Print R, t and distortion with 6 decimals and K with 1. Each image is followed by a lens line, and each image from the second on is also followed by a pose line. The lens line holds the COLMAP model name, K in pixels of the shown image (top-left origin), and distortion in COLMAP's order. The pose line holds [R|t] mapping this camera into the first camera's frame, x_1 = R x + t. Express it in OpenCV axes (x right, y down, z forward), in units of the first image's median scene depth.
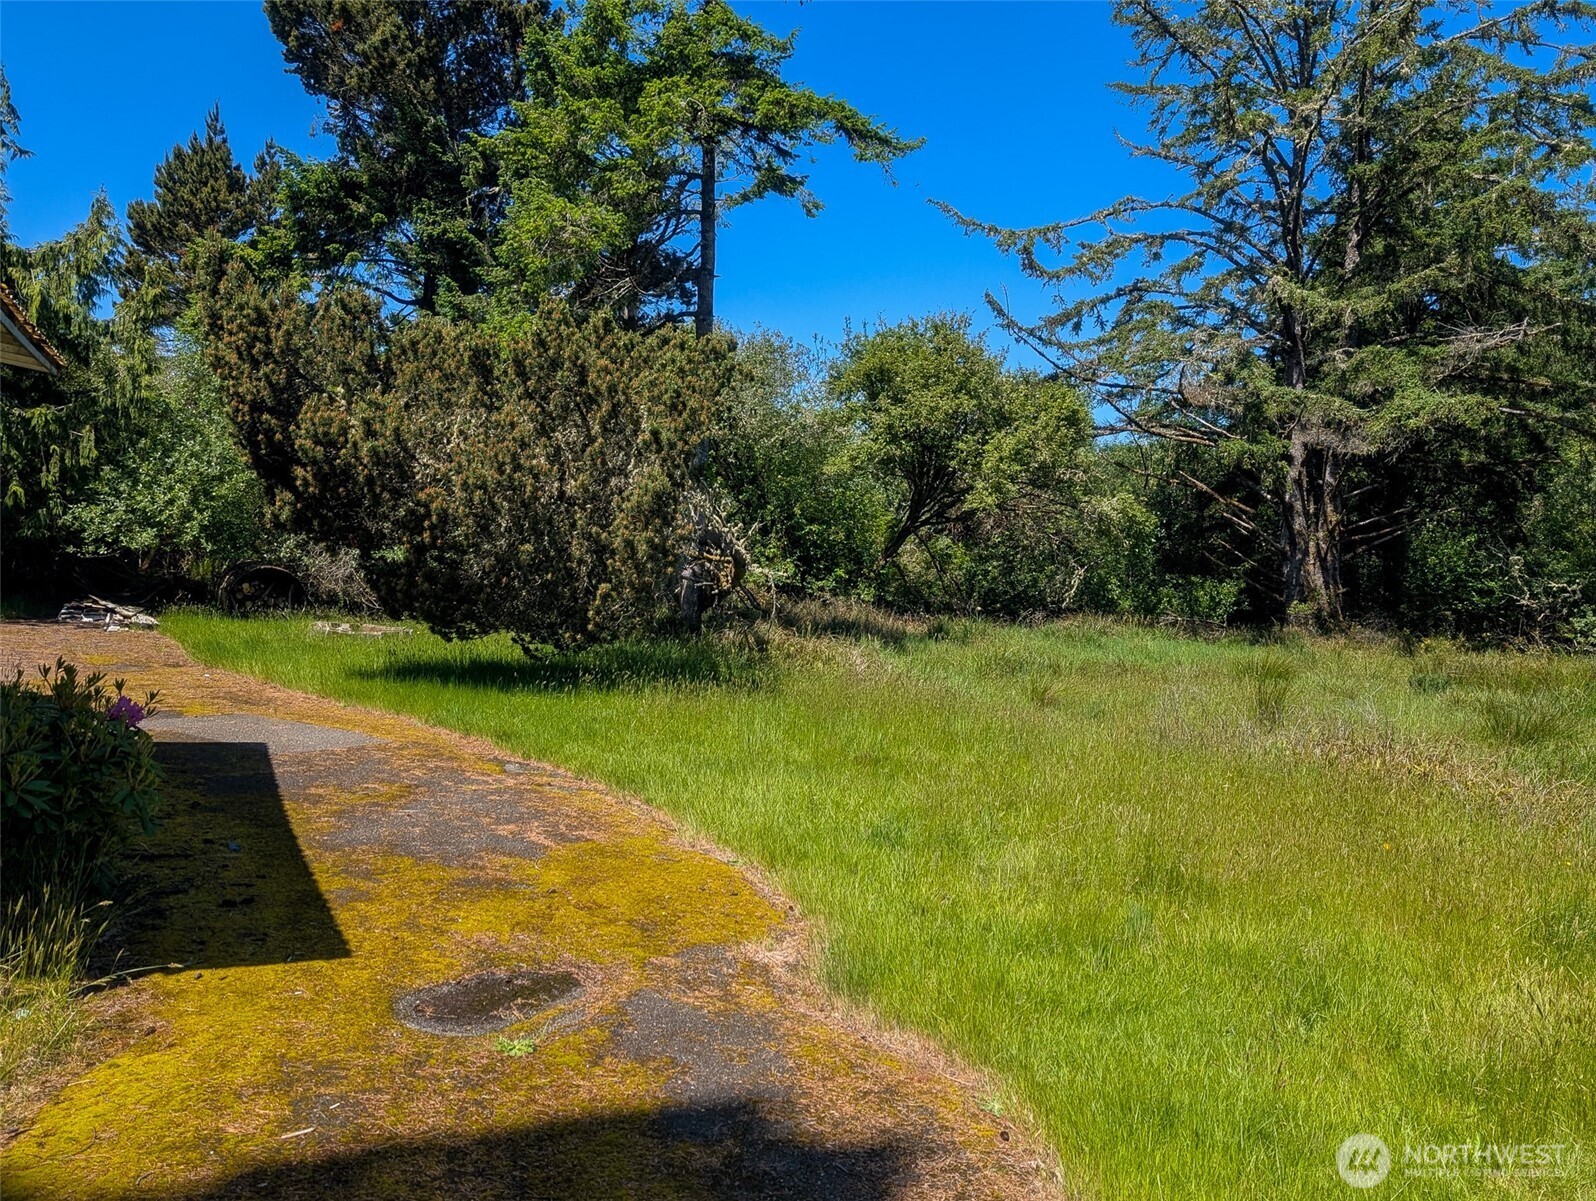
lens RADIAL K [[1238.0, 0, 797.4], [0, 1238.0, 598.3], [0, 0, 1]] dist [-0.000576, 0.001450]
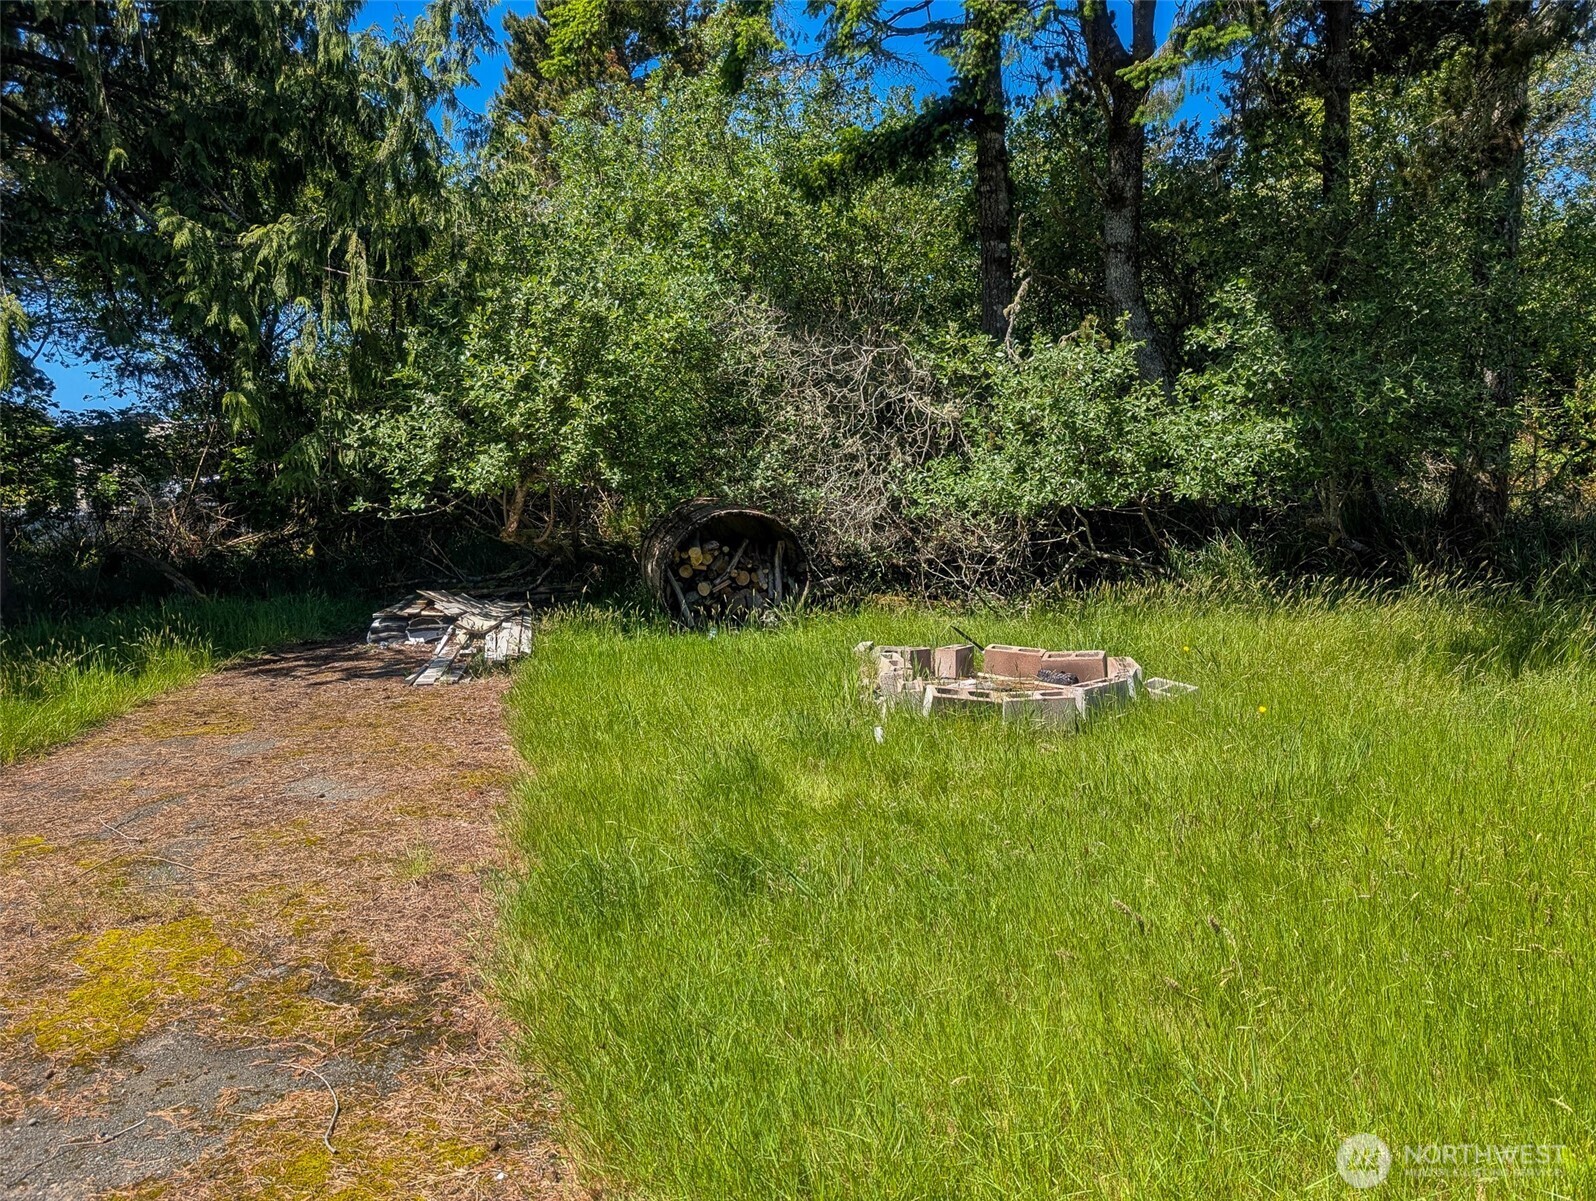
lens RADIAL K [[1138.7, 0, 804.8], [0, 1138.7, 605.3], [0, 0, 1]] dist [-0.001680, -0.010569]
pose [[0.943527, -0.048757, -0.327688, -0.311629], [0.072423, 0.995543, 0.060404, -0.016429], [0.323283, -0.080725, 0.942853, 0.709917]]
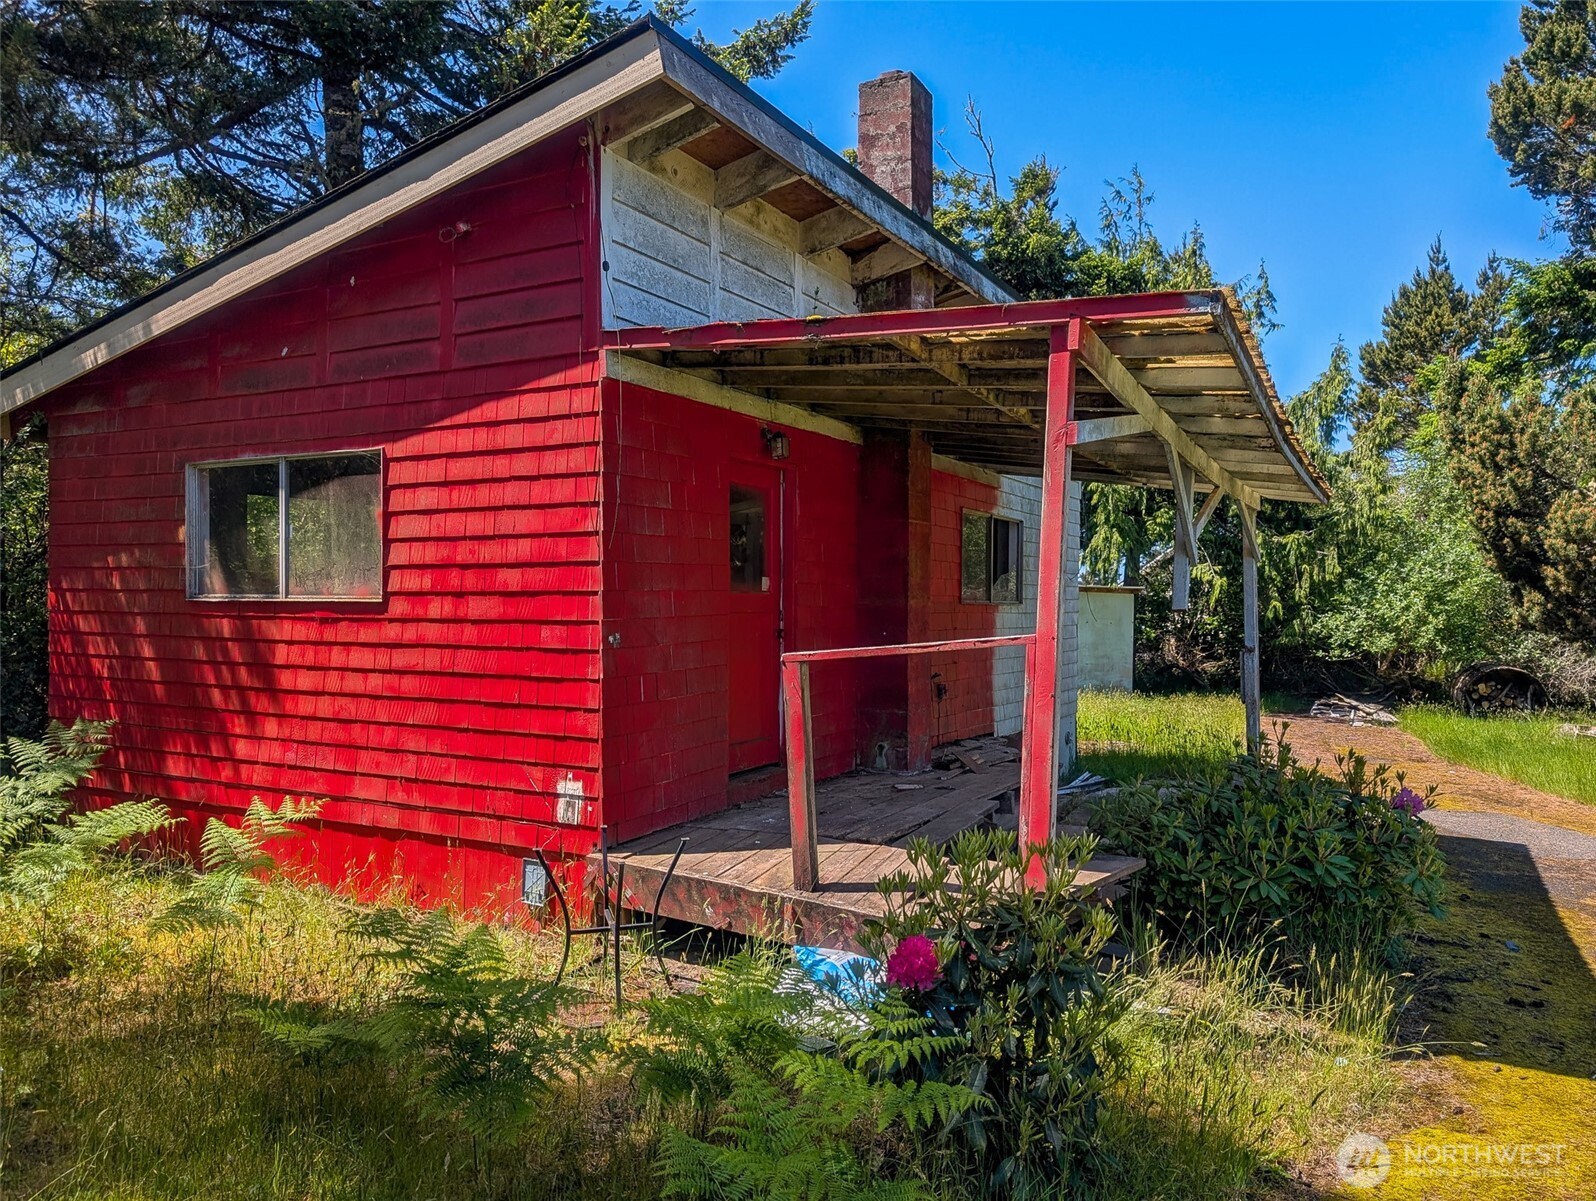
lens RADIAL K [[1138.7, 0, 804.8], [0, 1138.7, 605.3], [0, 0, 1]] dist [-0.001680, -0.010569]
pose [[0.581214, -0.050758, -0.812166, -0.005049], [-0.014740, 0.997232, -0.072873, -0.000092], [0.813617, 0.054326, 0.578857, -0.004320]]
